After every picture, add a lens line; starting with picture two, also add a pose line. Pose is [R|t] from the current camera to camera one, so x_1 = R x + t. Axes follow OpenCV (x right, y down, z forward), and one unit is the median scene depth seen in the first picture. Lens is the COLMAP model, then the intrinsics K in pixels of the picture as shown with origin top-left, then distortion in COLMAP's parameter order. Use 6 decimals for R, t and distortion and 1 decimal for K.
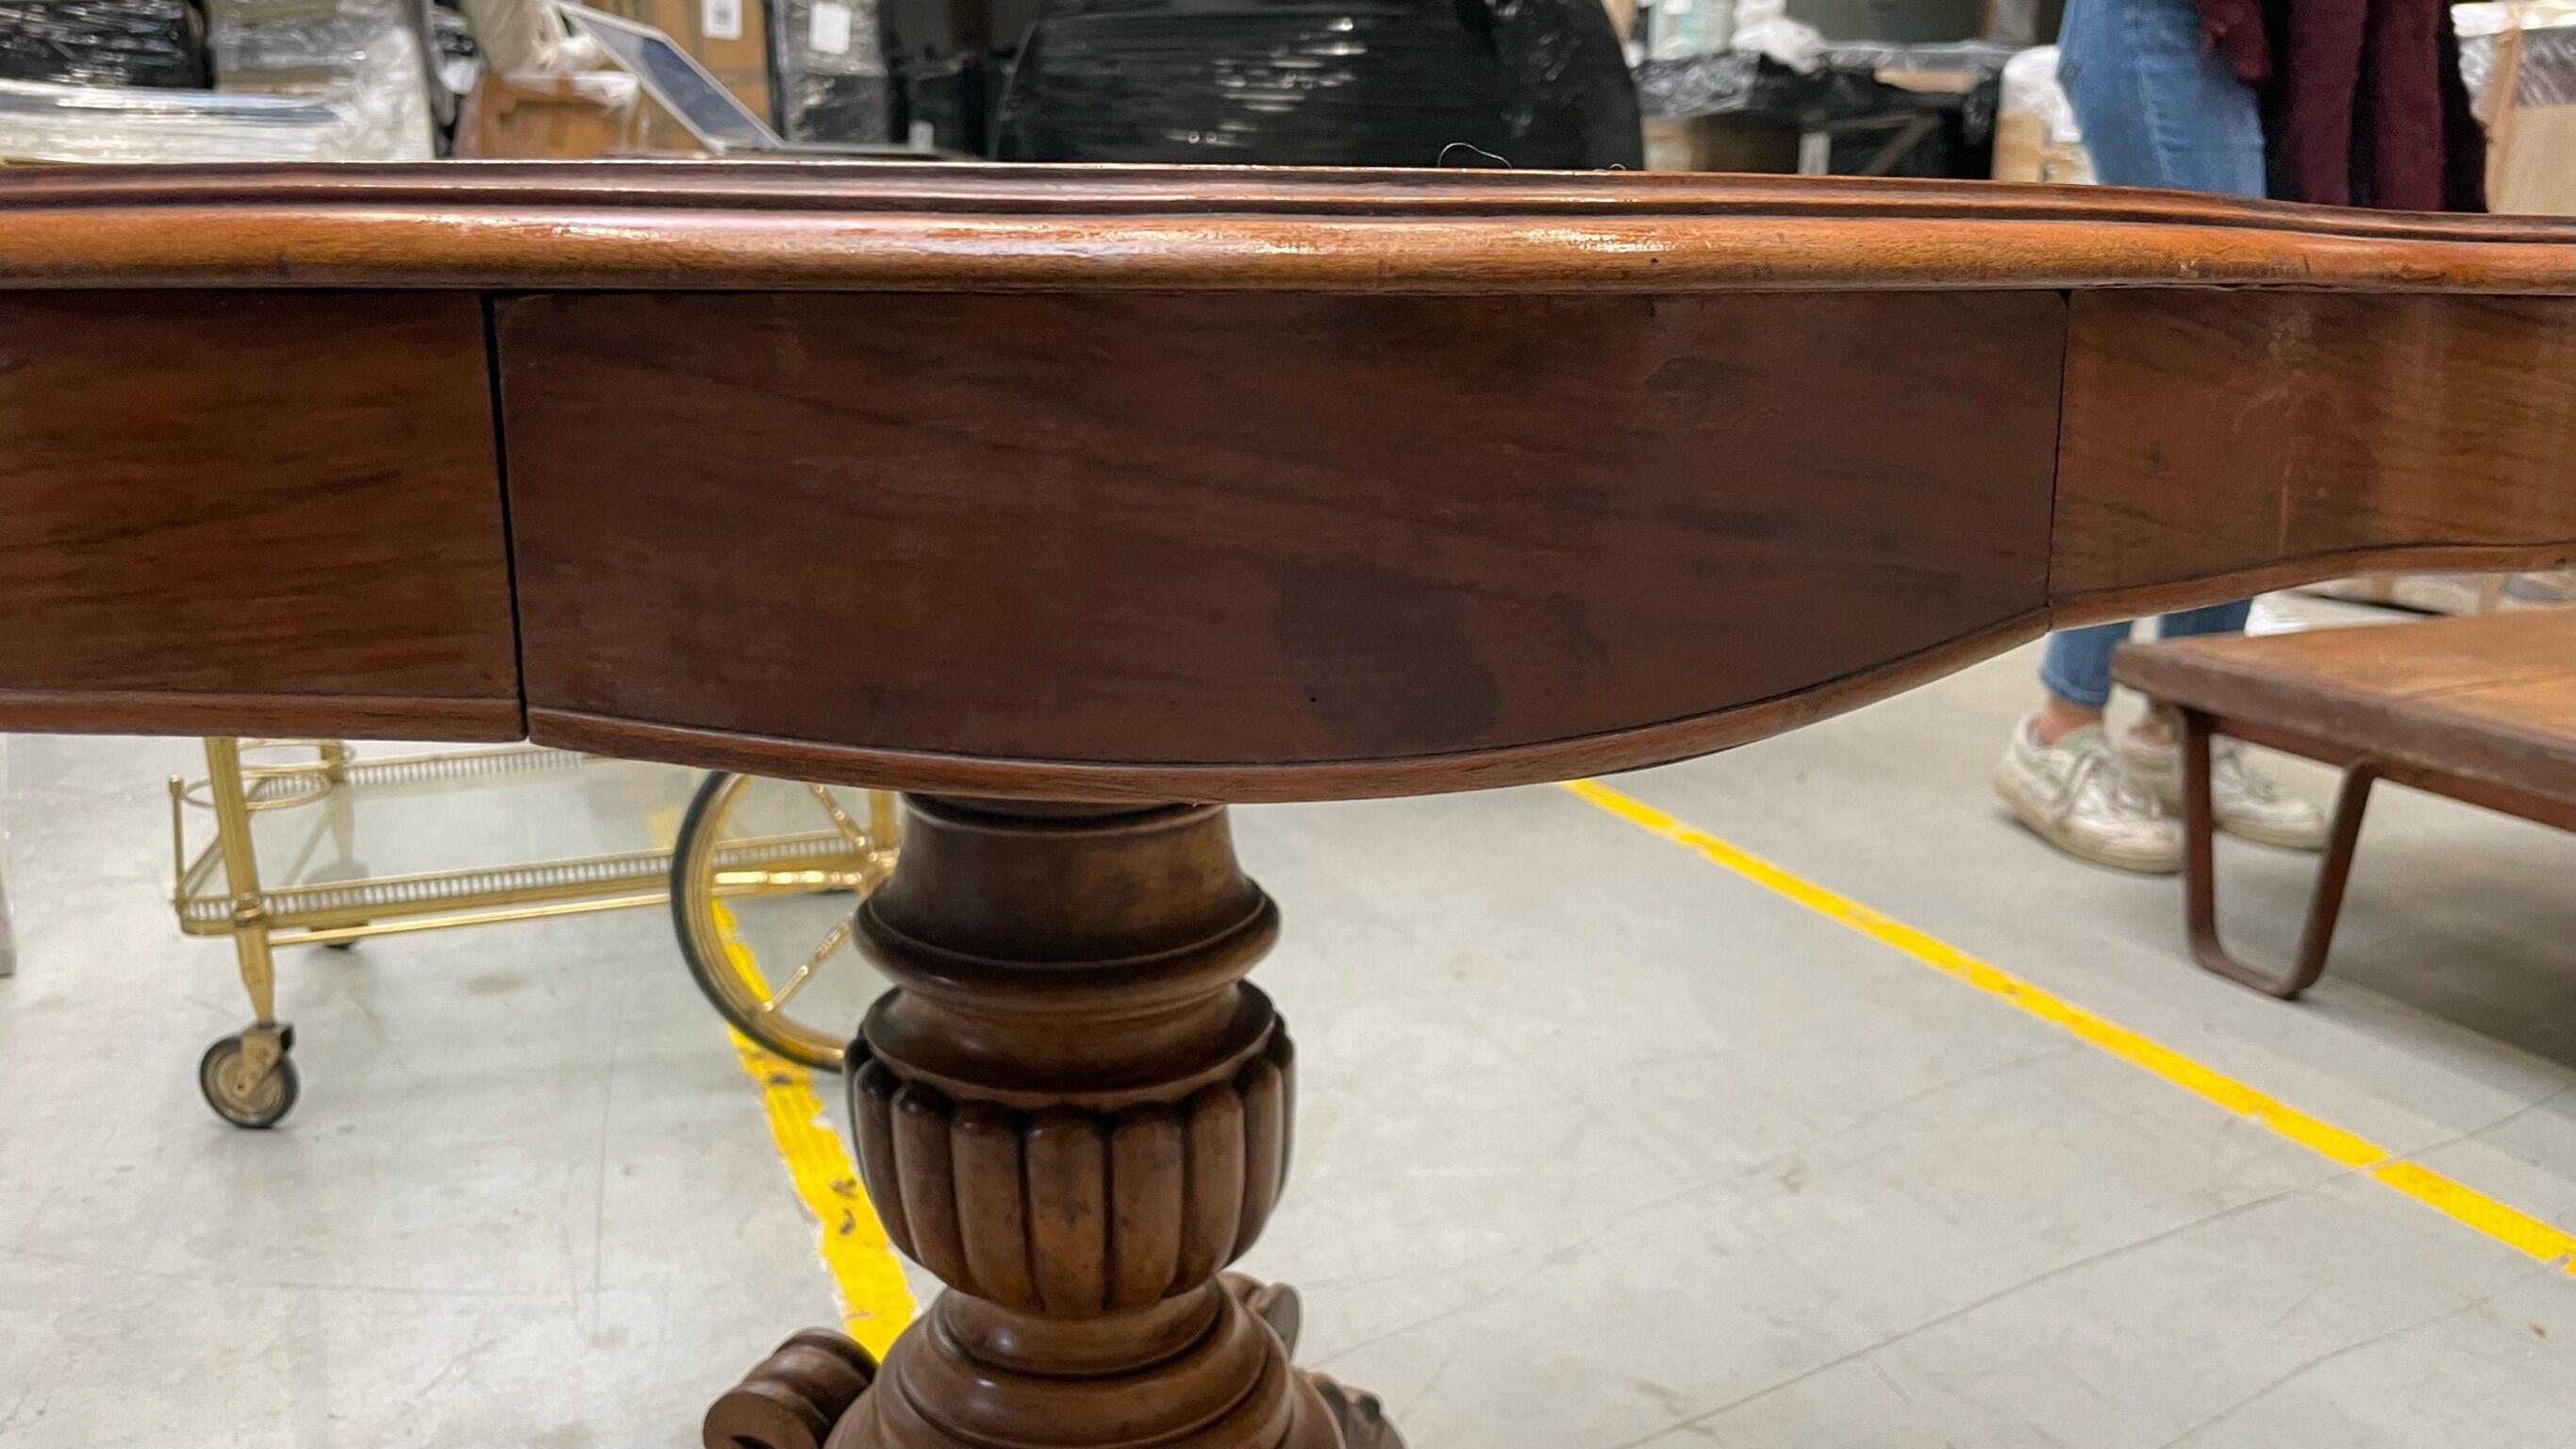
lens RADIAL K [[1908.9, 0, 1276.6], [0, 1908.9, 751.5], [0, 0, 1]] dist [0.073142, -0.093217]
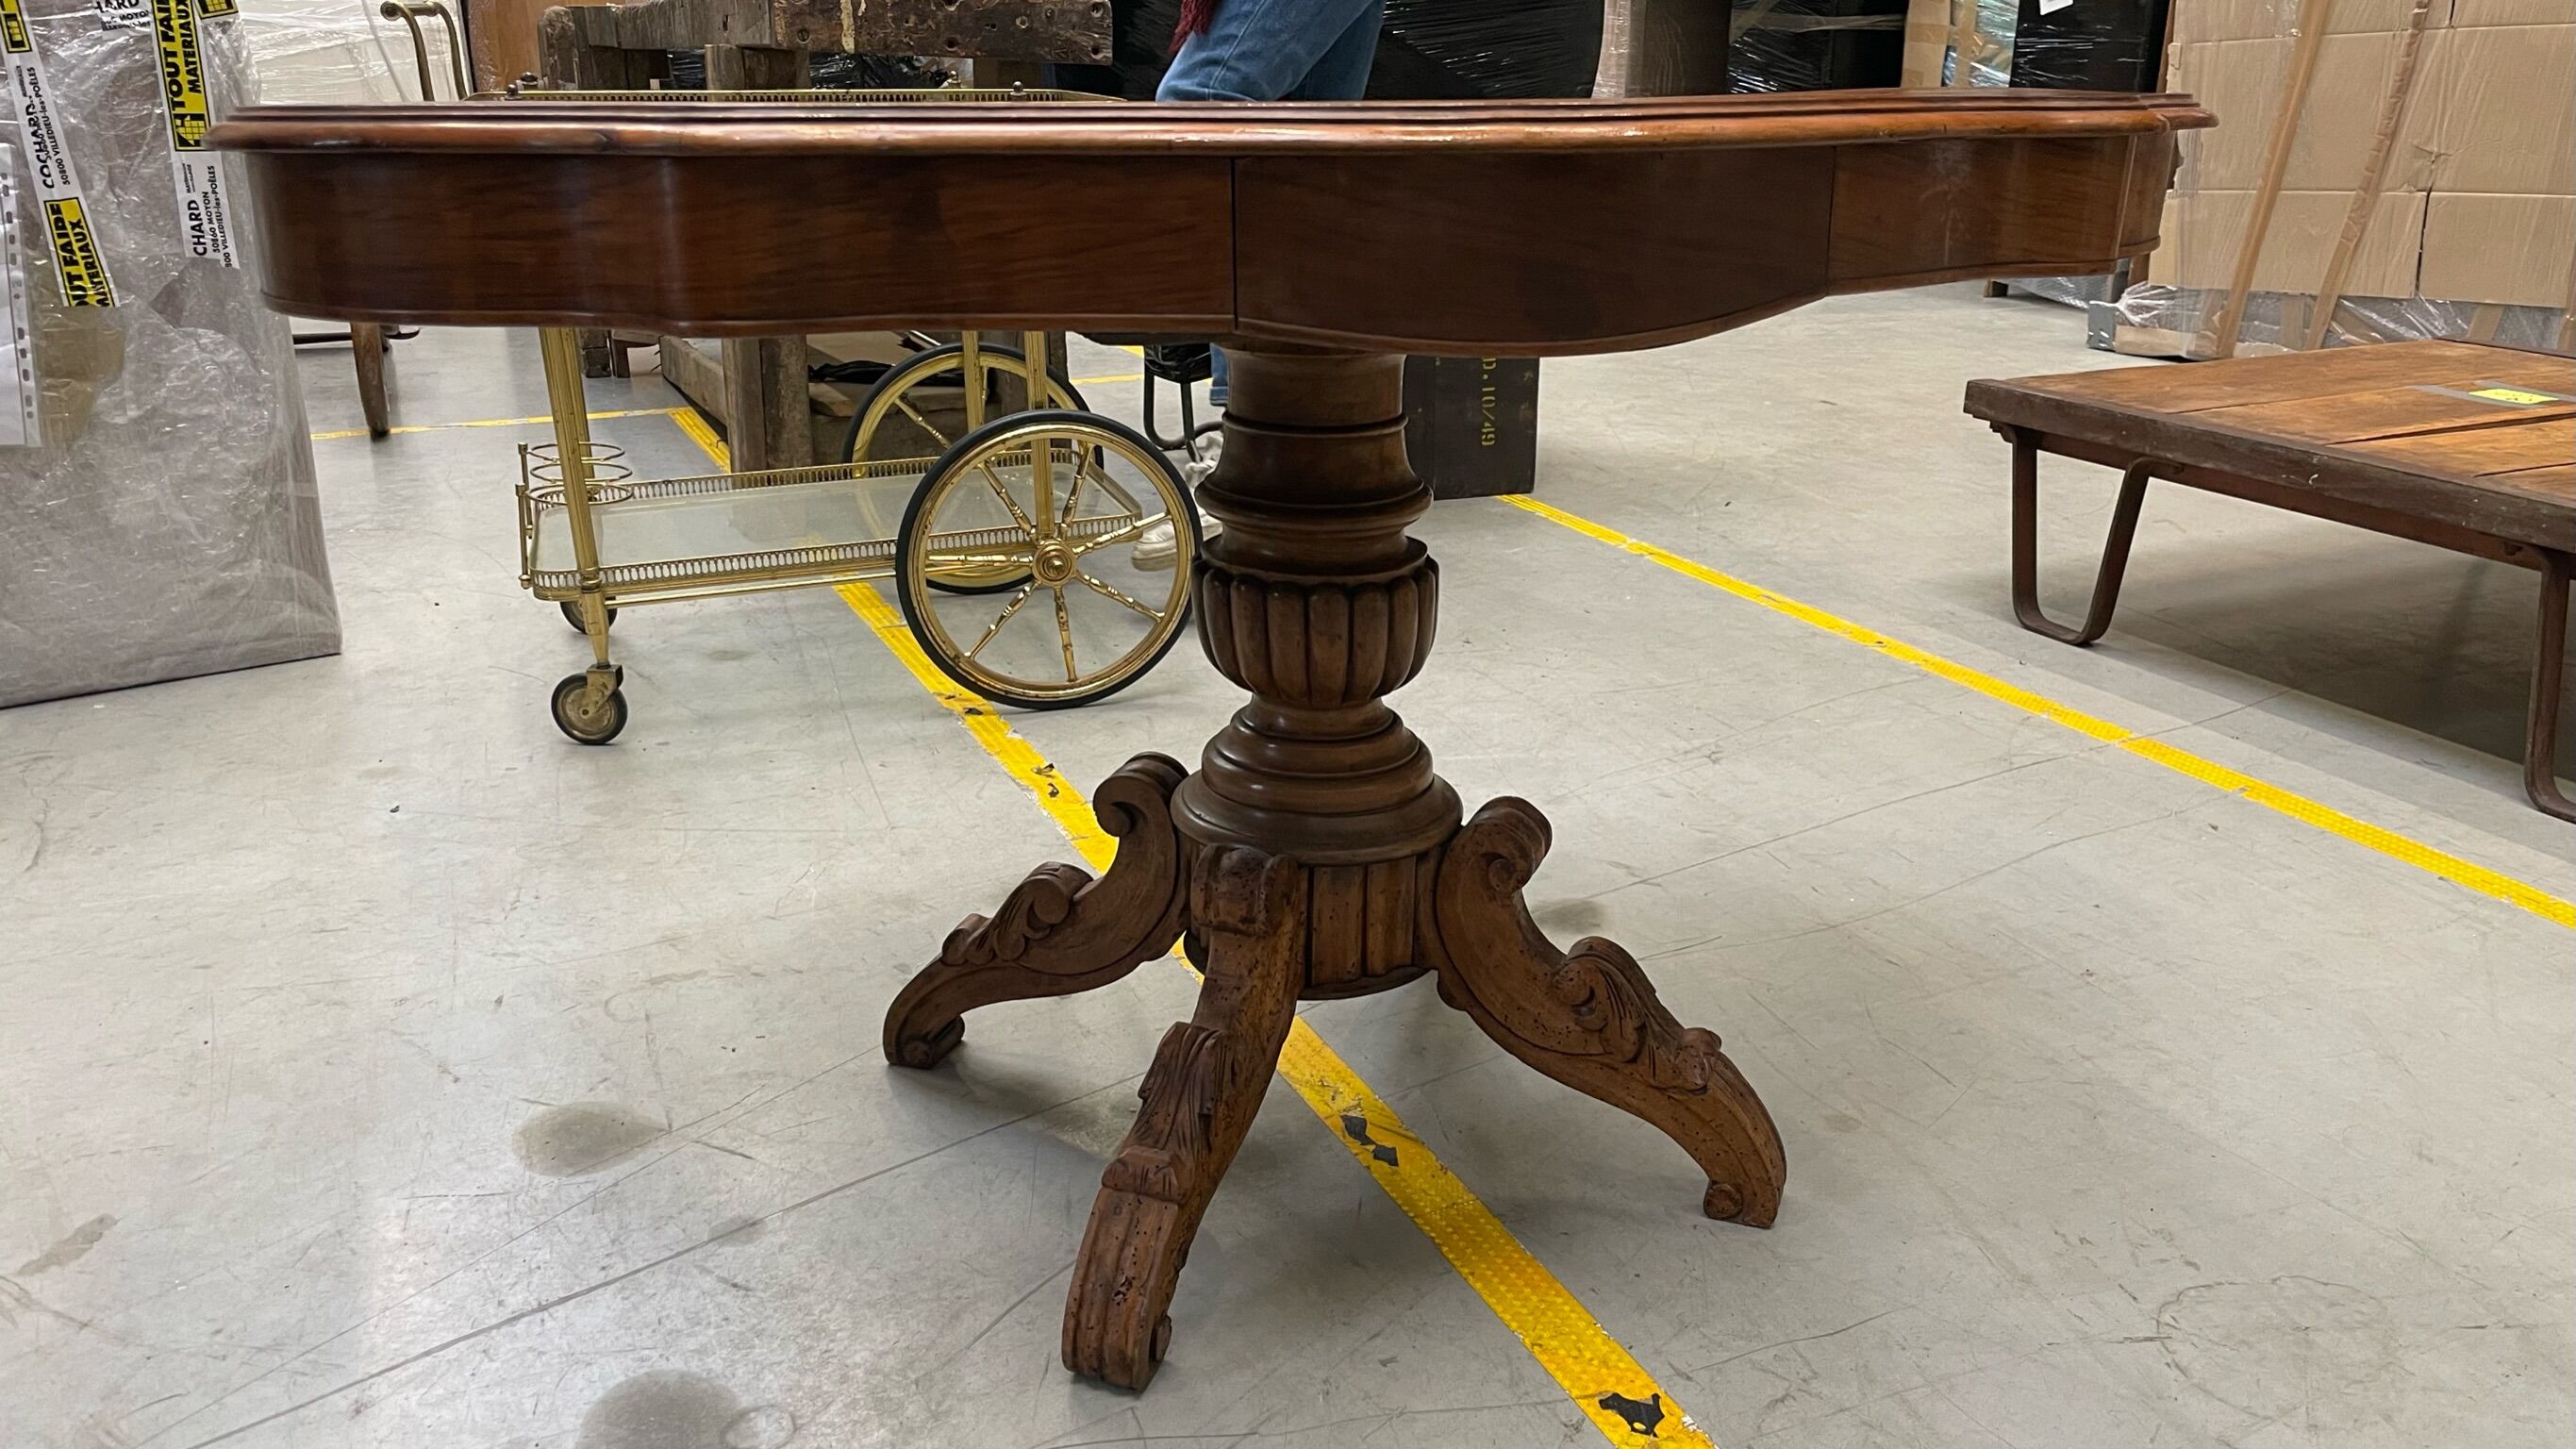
lens RADIAL K [[1882.2, 0, 1288.0], [0, 1882.2, 724.5], [0, 0, 1]] dist [0.107469, -0.168297]
pose [[0.999213, -0.014484, 0.036938, -0.099807], [0.010992, 0.995602, 0.093040, 0.068609], [-0.038123, -0.092561, 0.994977, -0.384125]]
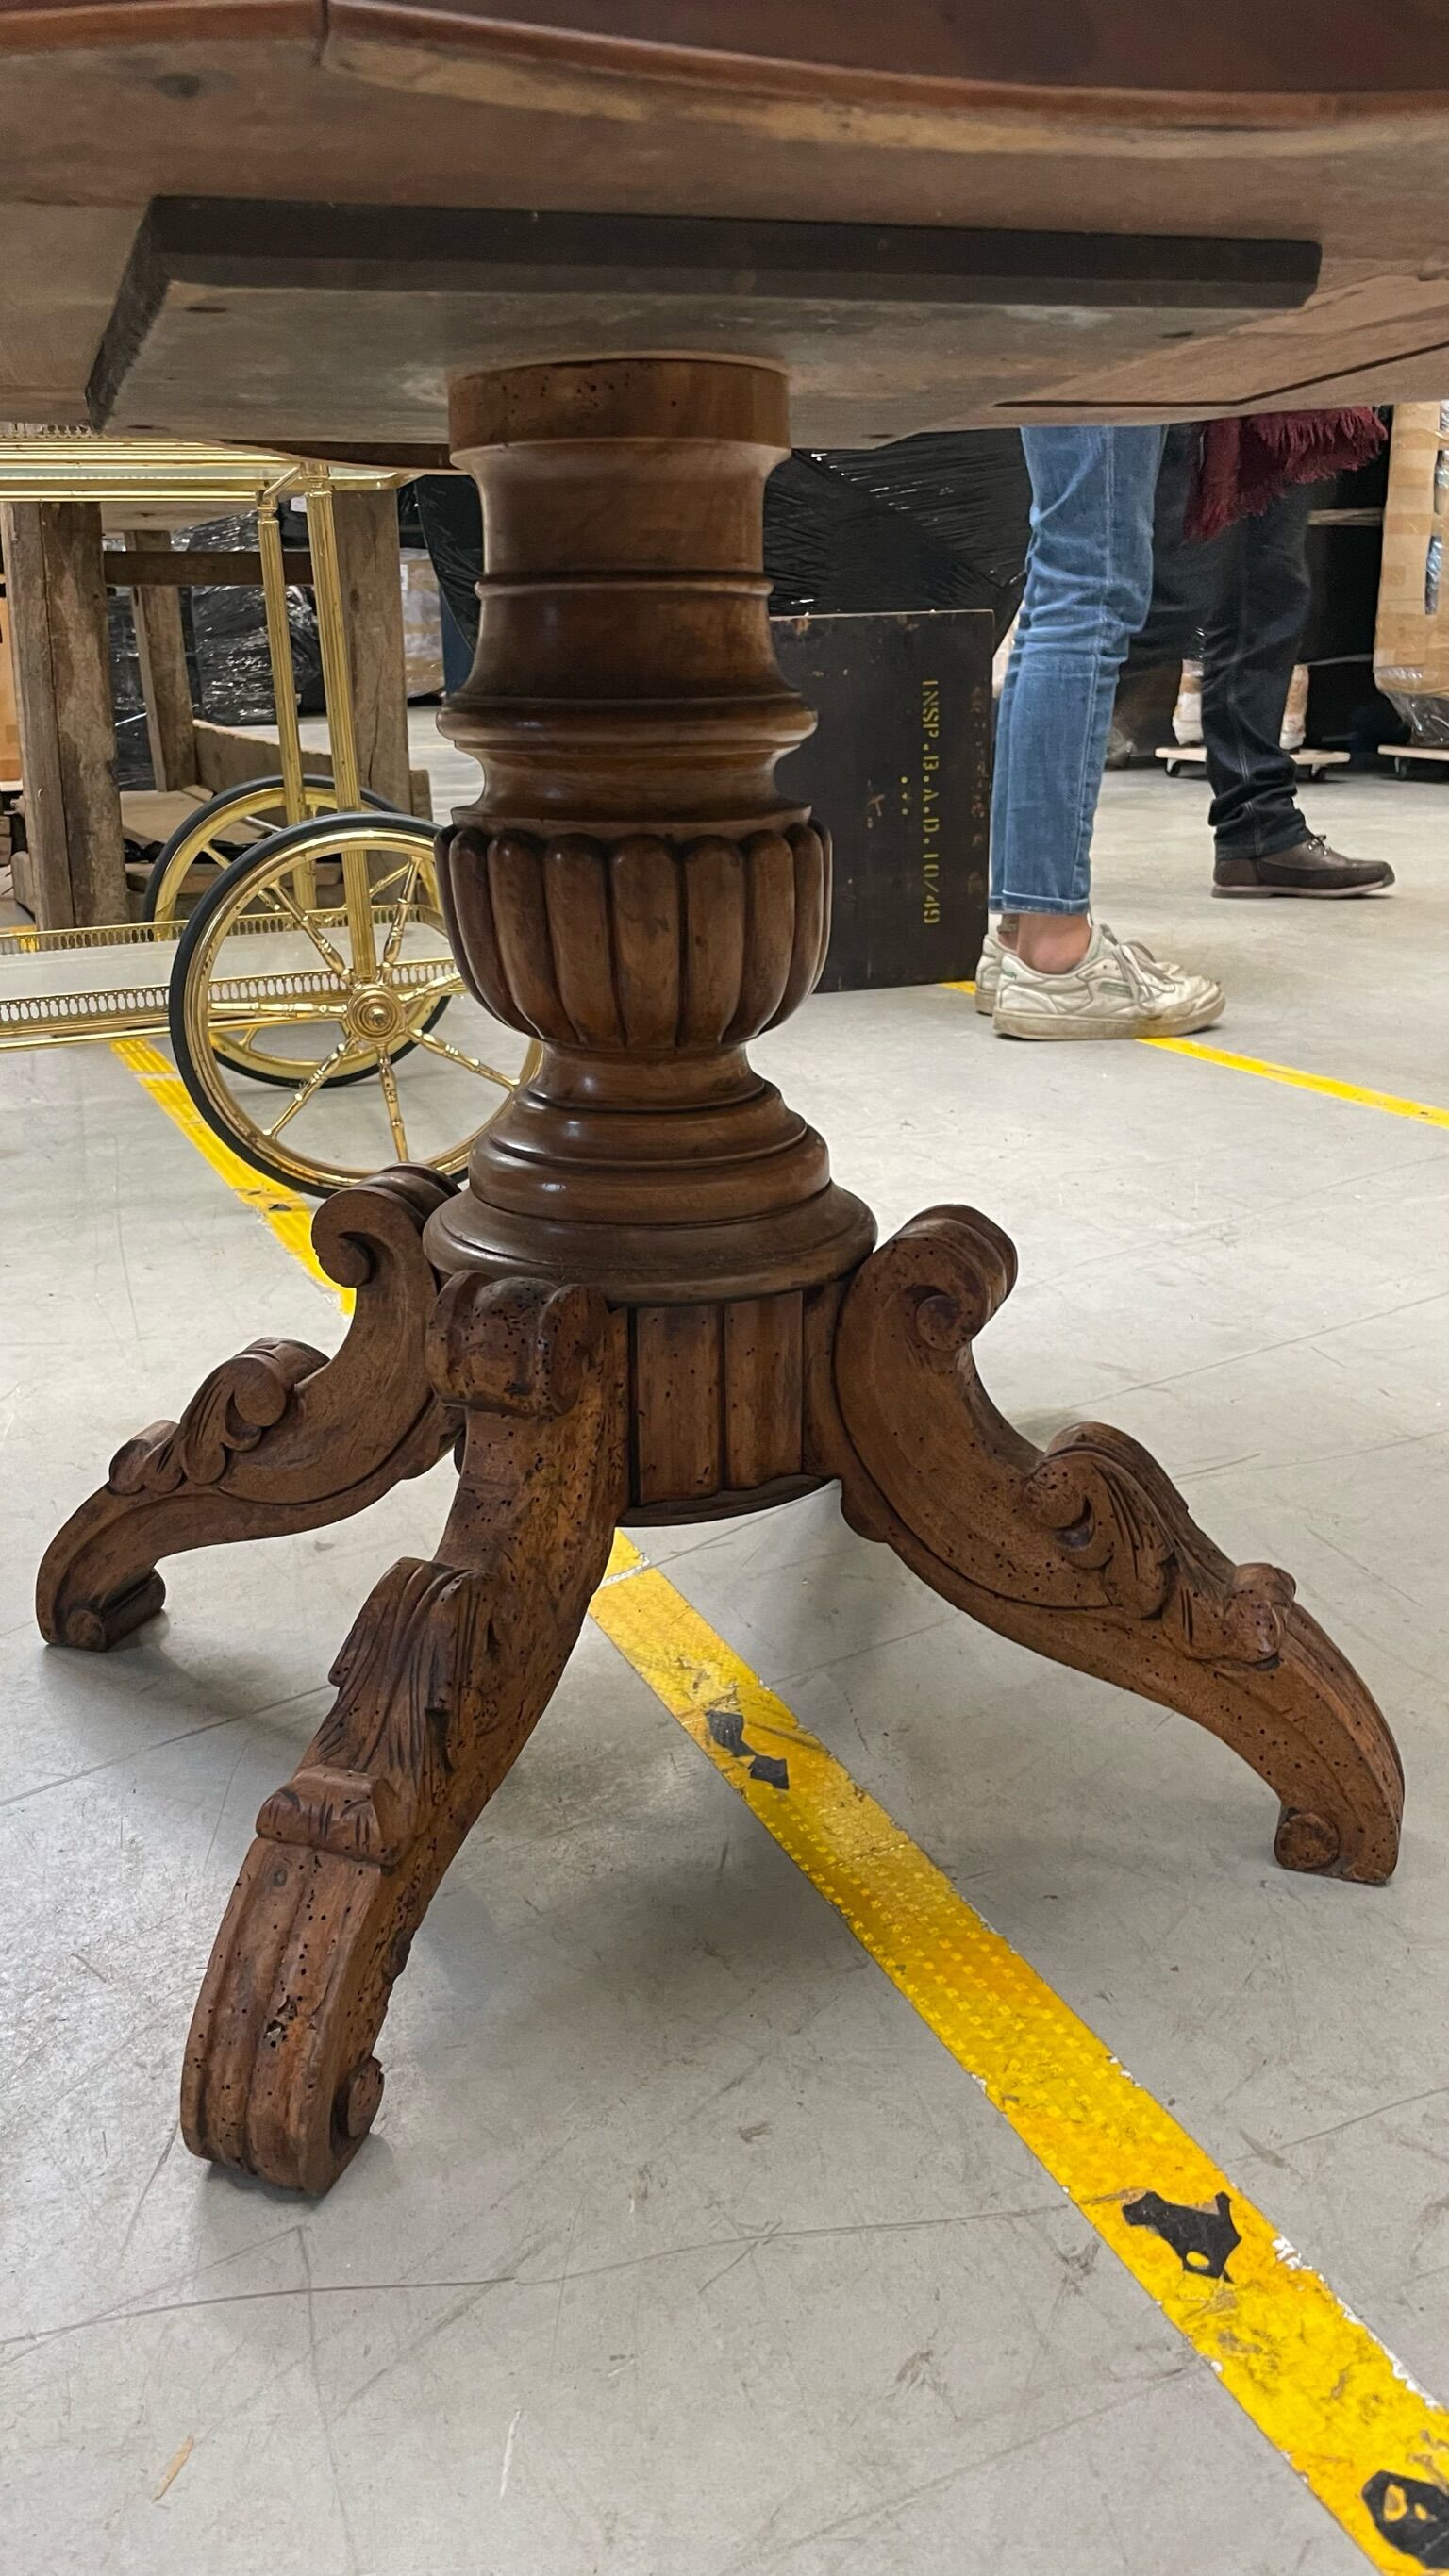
lens RADIAL K [[1882.2, 0, 696.2], [0, 1882.2, 1286.3], [0, 0, 1]] dist [0.107469, -0.168297]
pose [[0.999450, -0.031461, 0.010478, -0.044840], [0.030630, 0.996948, 0.071804, 0.169608], [-0.012705, -0.071444, 0.997364, -0.066806]]
